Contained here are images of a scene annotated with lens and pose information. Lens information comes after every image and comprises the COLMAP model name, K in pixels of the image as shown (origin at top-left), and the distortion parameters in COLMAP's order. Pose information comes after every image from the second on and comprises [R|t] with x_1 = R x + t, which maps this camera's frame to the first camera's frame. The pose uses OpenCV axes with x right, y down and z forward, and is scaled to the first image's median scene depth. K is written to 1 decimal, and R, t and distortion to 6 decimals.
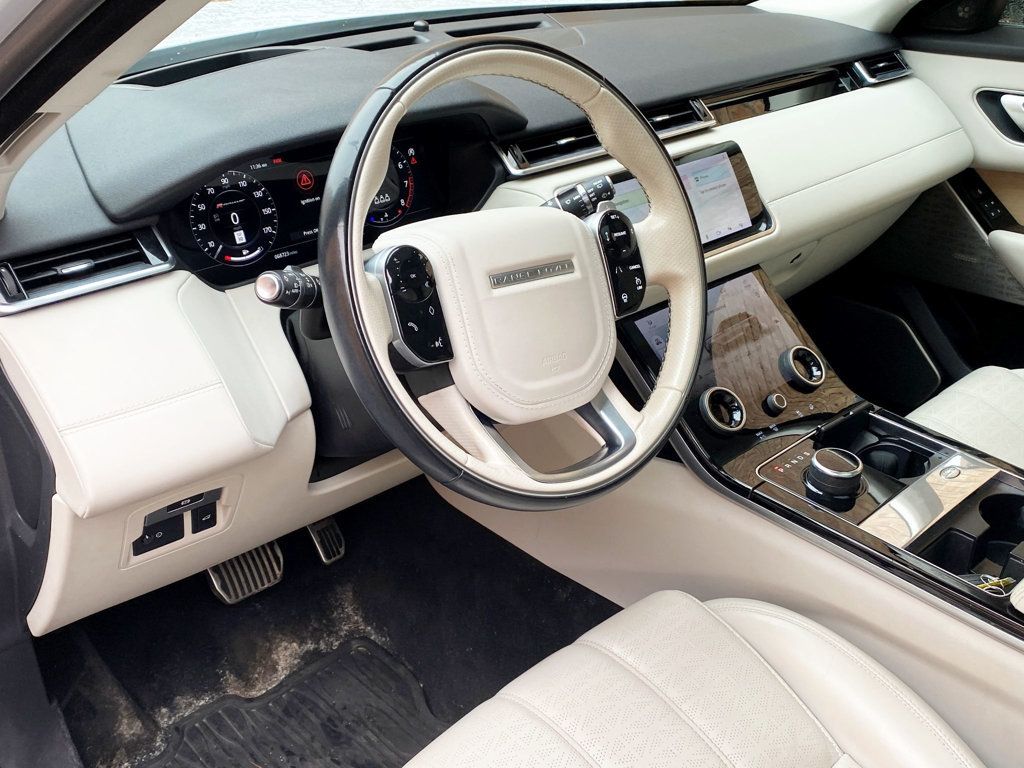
lens RADIAL K [[1066.9, 0, 512.0], [0, 1066.9, 384.0], [0, 0, 1]] dist [0.127144, -0.455085]
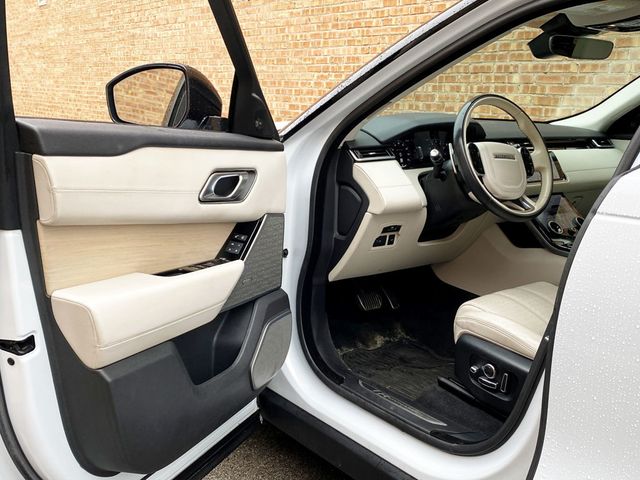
lens RADIAL K [[666.8, 0, 320.0], [0, 666.8, 240.0], [0, 0, 1]] dist [0.127144, -0.455085]
pose [[0.996669, 0.033706, -0.074263, -0.339485], [-0.051993, 0.964159, -0.260182, 0.631180], [0.062831, 0.263177, 0.962699, -0.892757]]
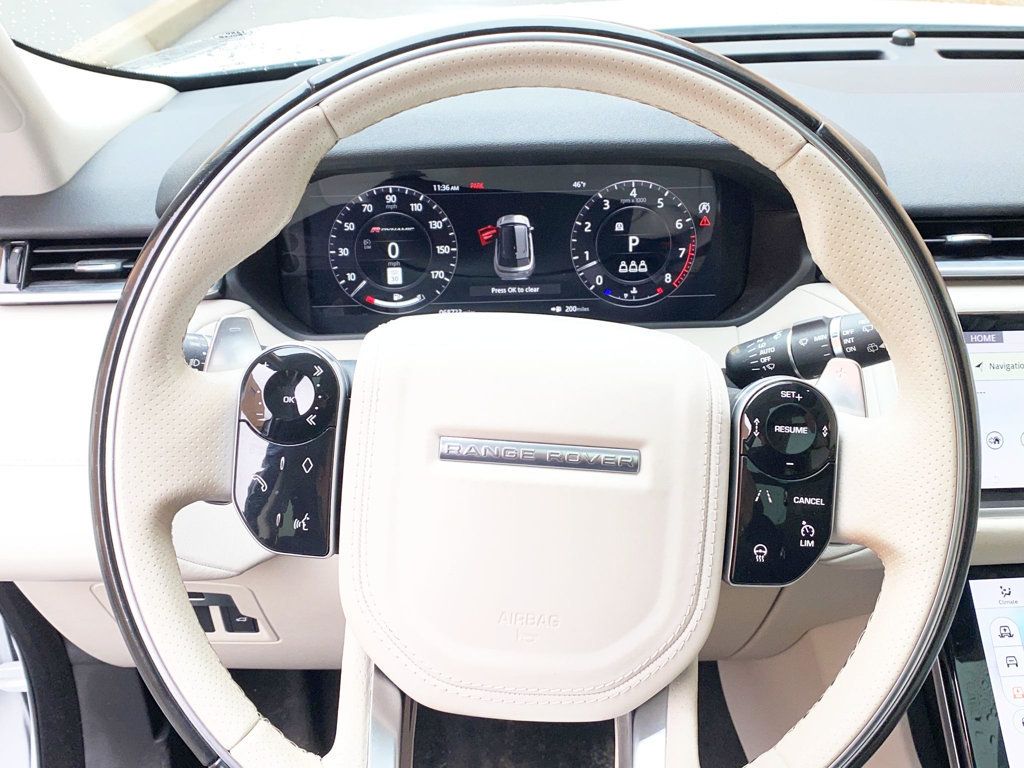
lens RADIAL K [[1066.9, 0, 512.0], [0, 1066.9, 384.0], [0, 0, 1]] dist [0.127144, -0.455085]
pose [[0.758922, 0.276508, -0.589559, 0.264482], [-0.285951, 0.954918, 0.079768, -0.147276], [0.585037, 0.108047, 0.803777, 0.460483]]
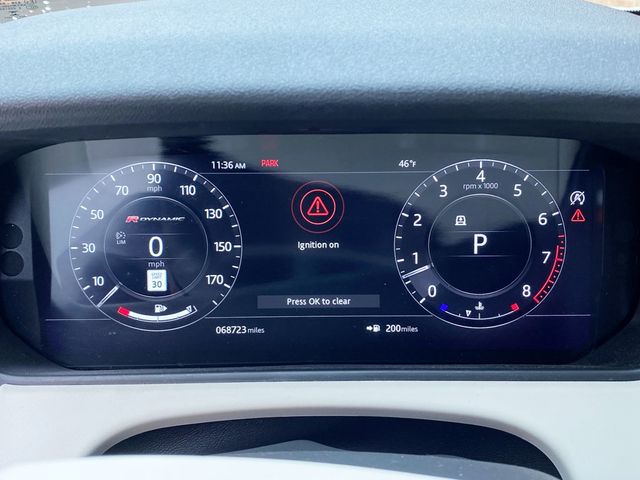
lens RADIAL K [[666.8, 0, 320.0], [0, 666.8, 240.0], [0, 0, 1]] dist [0.127144, -0.455085]
pose [[0.725381, 0.241374, -0.644640, 0.025589], [-0.305277, 0.952175, 0.013011, -0.186375], [0.616951, 0.187356, 0.764375, 0.782330]]
